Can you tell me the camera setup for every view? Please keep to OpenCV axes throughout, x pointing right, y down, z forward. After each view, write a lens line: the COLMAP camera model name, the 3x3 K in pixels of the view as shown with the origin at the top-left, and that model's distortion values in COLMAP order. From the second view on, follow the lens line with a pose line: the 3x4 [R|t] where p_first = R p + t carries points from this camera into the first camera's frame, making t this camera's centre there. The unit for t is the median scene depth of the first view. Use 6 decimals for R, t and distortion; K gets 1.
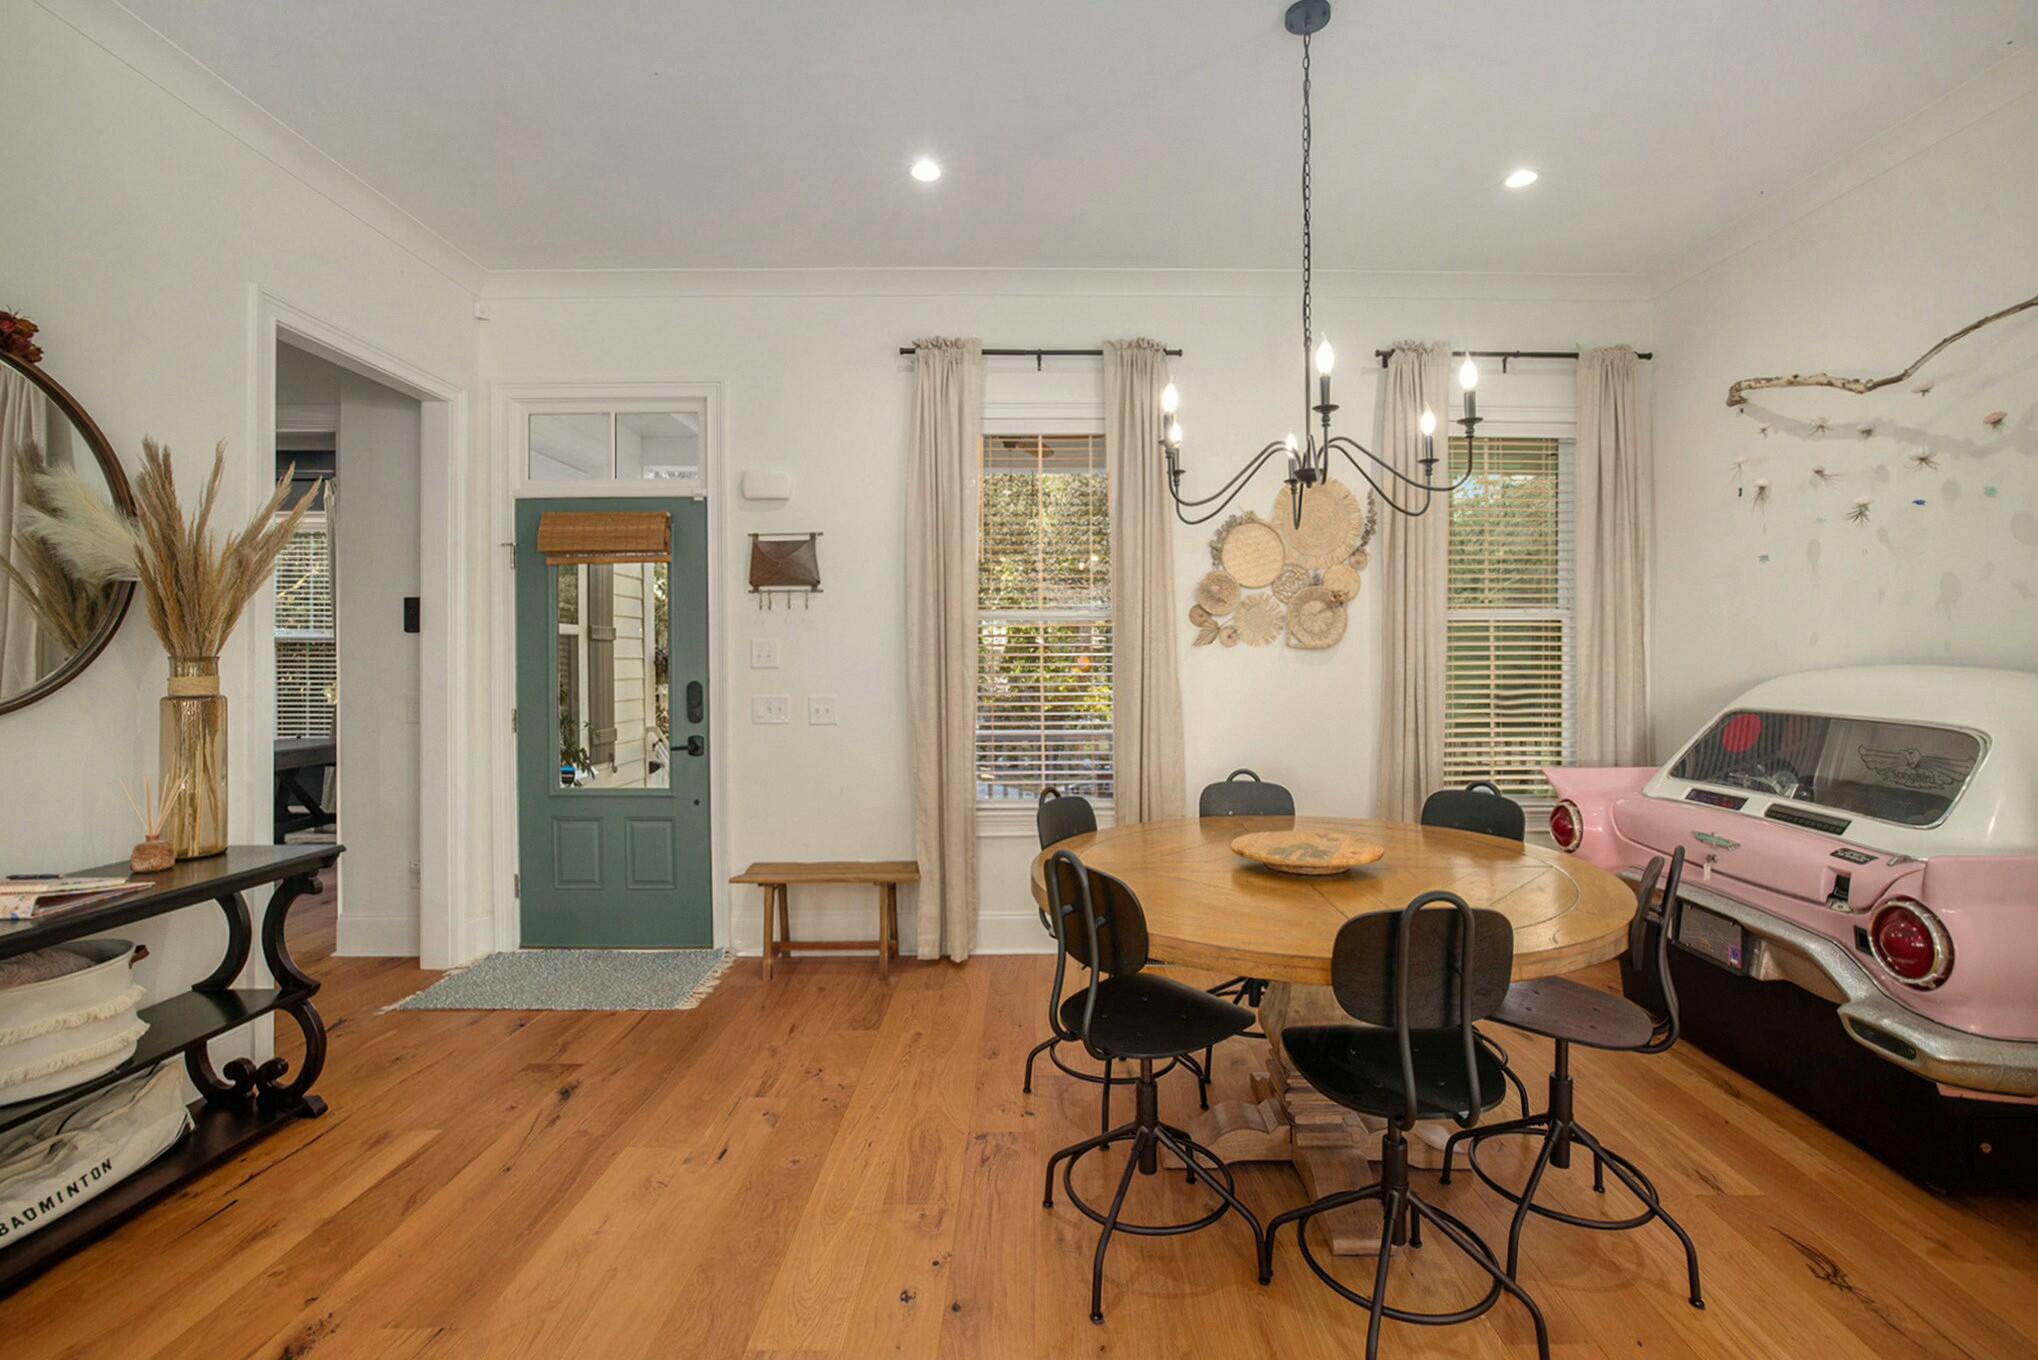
lens RADIAL K [[872.5, 0, 1019.0], [0, 872.5, 680.0], [0, 0, 1]] dist [0.000693, 0.000175]
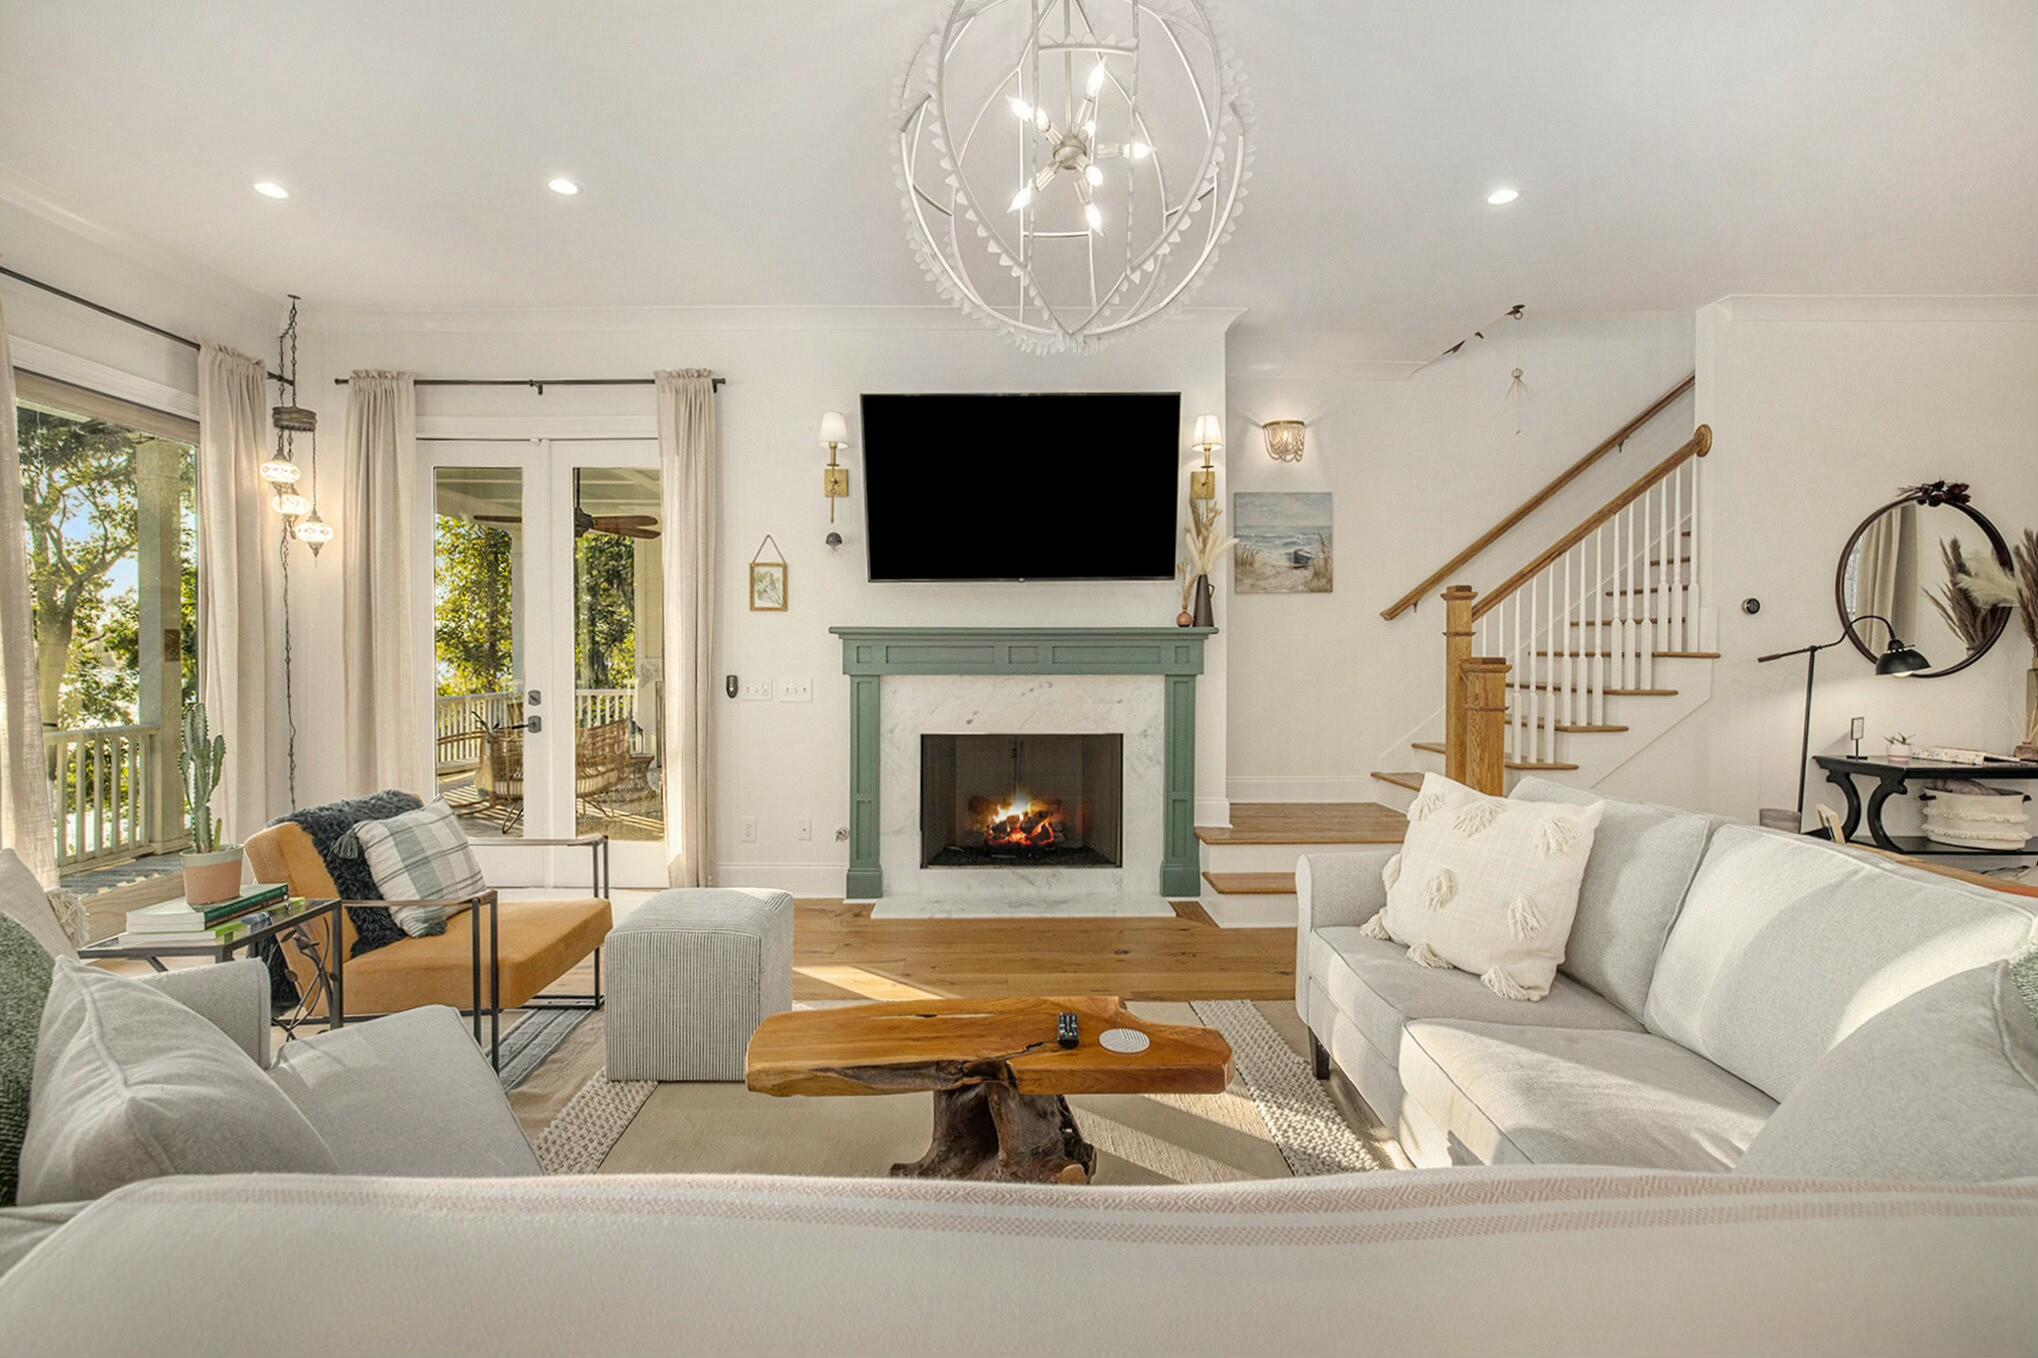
lens RADIAL K [[872.5, 0, 1019.0], [0, 872.5, 679.0], [0, 0, 1]] dist [0.000693, 0.000175]
pose [[-0.017641, 0.012644, -0.999764, 0.820737], [0.000934, 0.999920, 0.012630, 0.011260], [0.999844, -0.000711, -0.017651, -1.014830]]
